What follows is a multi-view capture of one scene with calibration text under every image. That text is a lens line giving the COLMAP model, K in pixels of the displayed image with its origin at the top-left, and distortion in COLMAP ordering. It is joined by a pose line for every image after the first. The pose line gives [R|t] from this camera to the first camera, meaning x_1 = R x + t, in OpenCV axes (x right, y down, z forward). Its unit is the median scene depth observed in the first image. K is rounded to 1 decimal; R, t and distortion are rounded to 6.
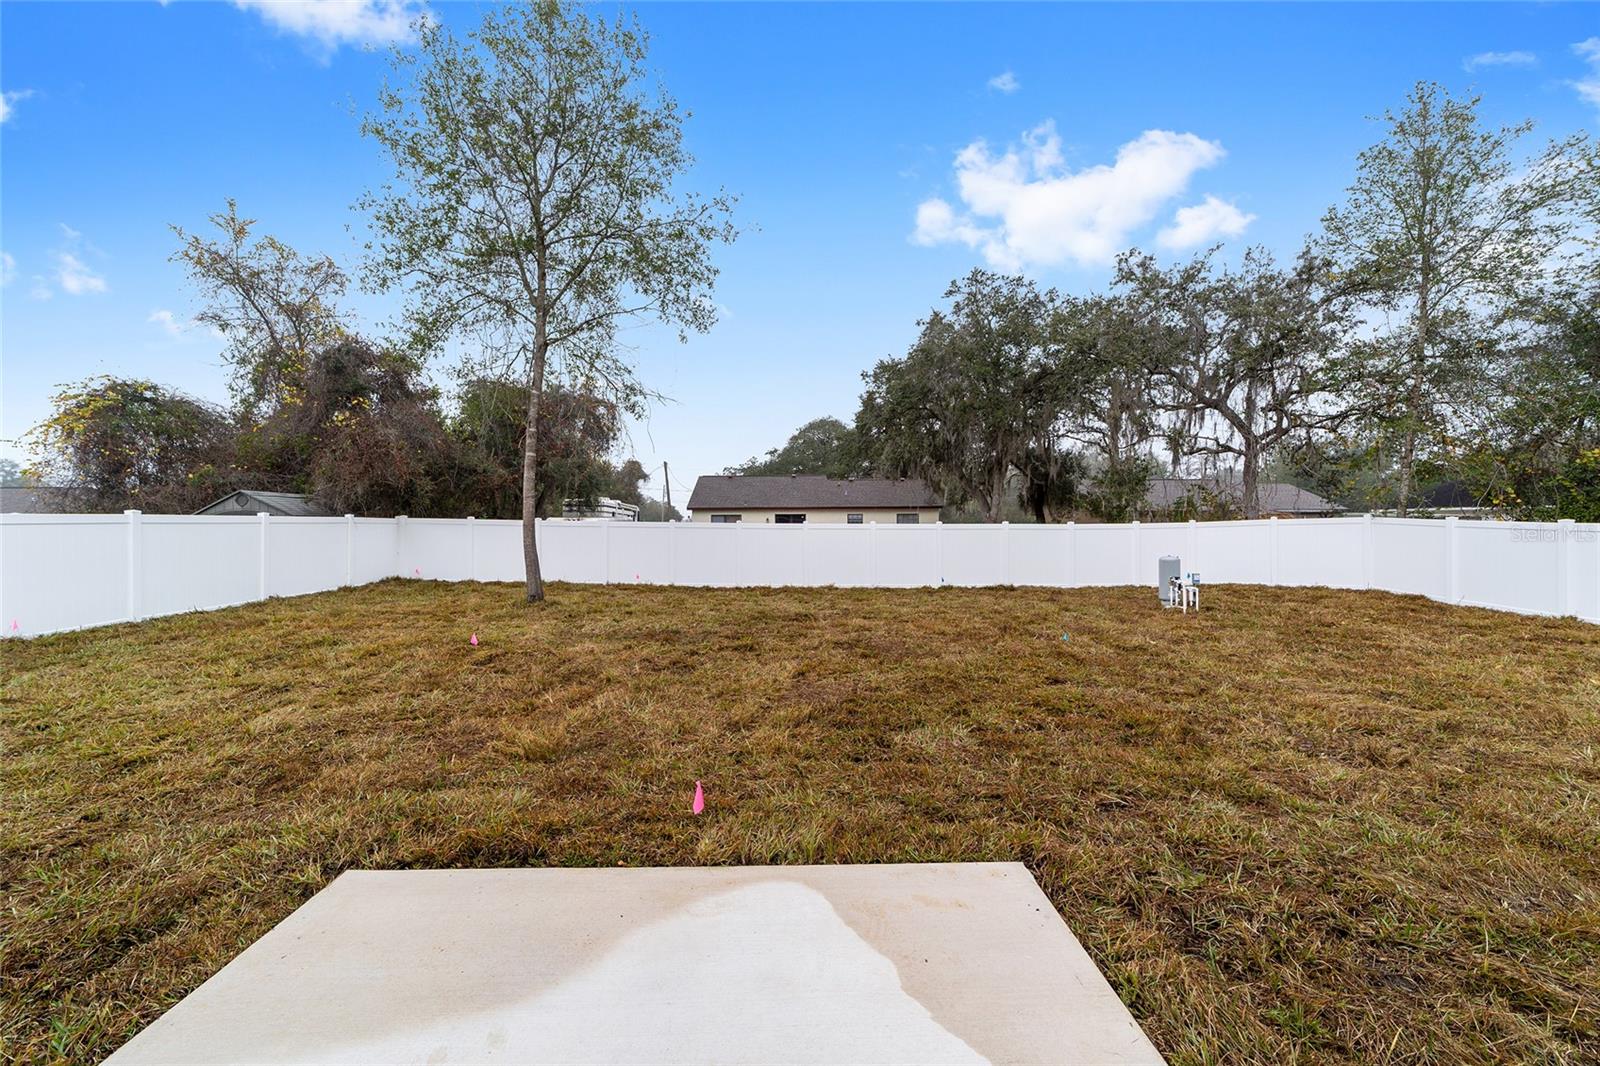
lens RADIAL K [[605.8, 0, 798.2], [0, 605.8, 530.7], [0, 0, 1]] dist [-0.000925, -0.000214]
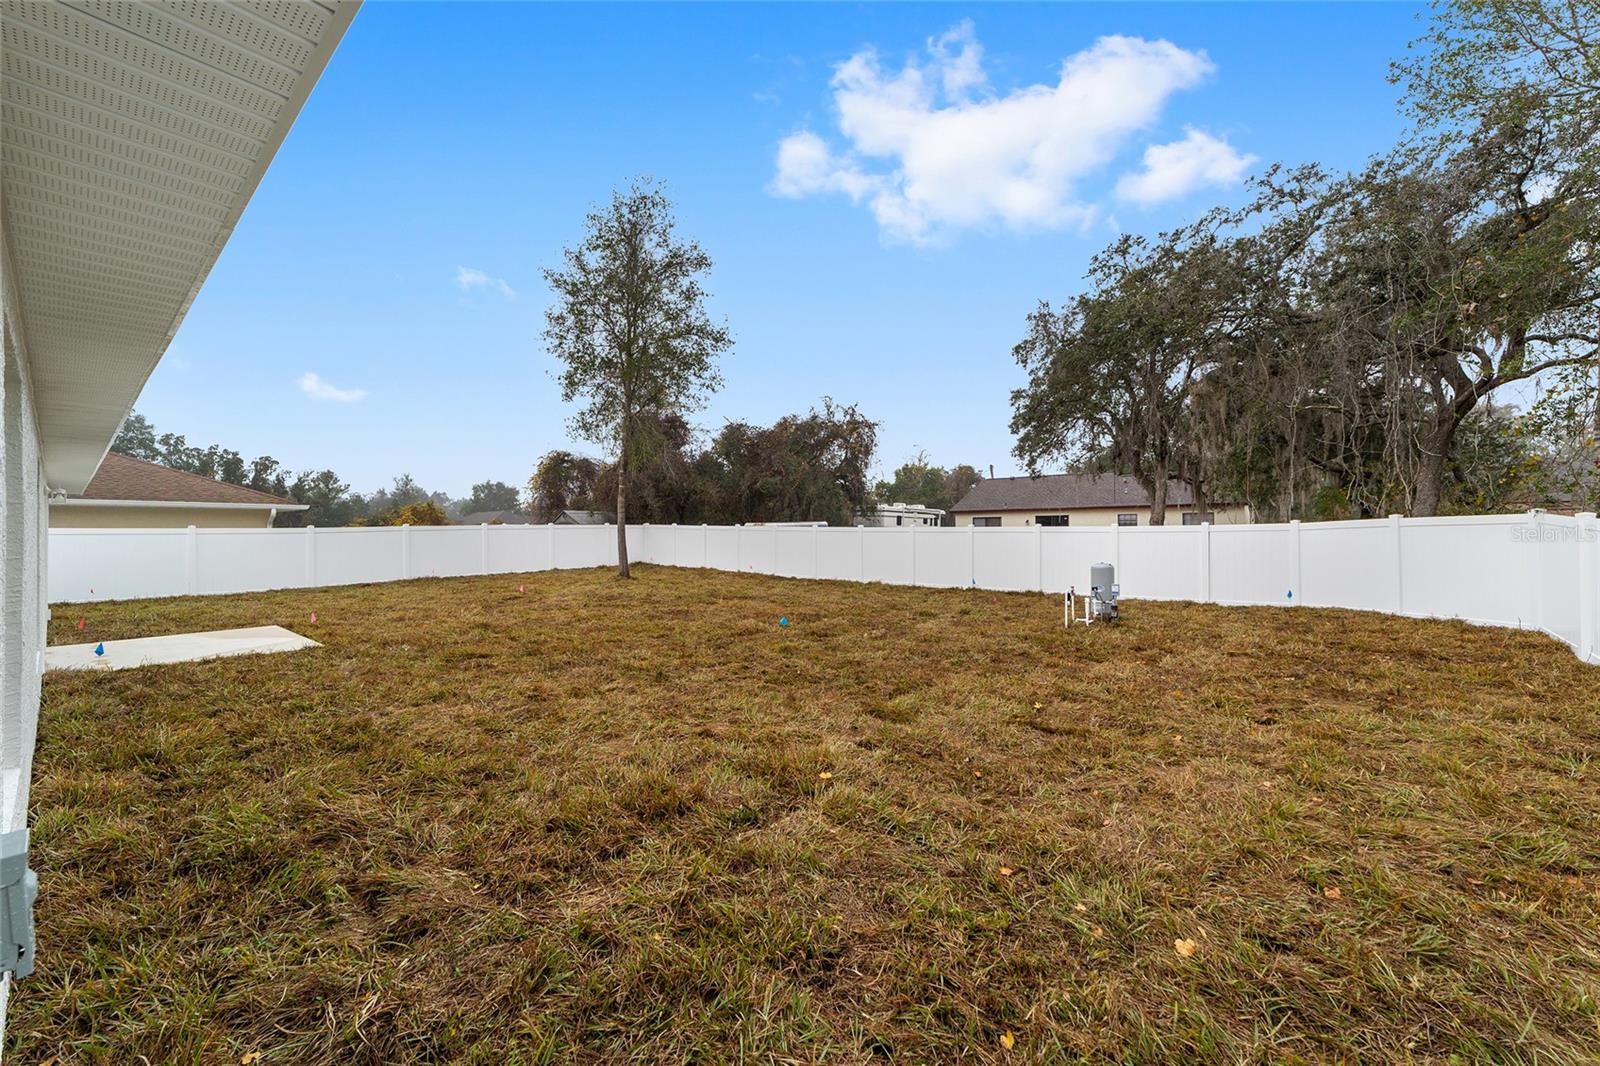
lens RADIAL K [[605.8, 0, 789.8], [0, 605.8, 530.8], [0, 0, 1]] dist [-0.000925, -0.000214]
pose [[0.757488, 0.001633, -0.652847, 0.478978], [-0.004161, 0.999989, -0.002326, -0.000518], [0.652836, 0.004479, 0.757486, 0.027382]]
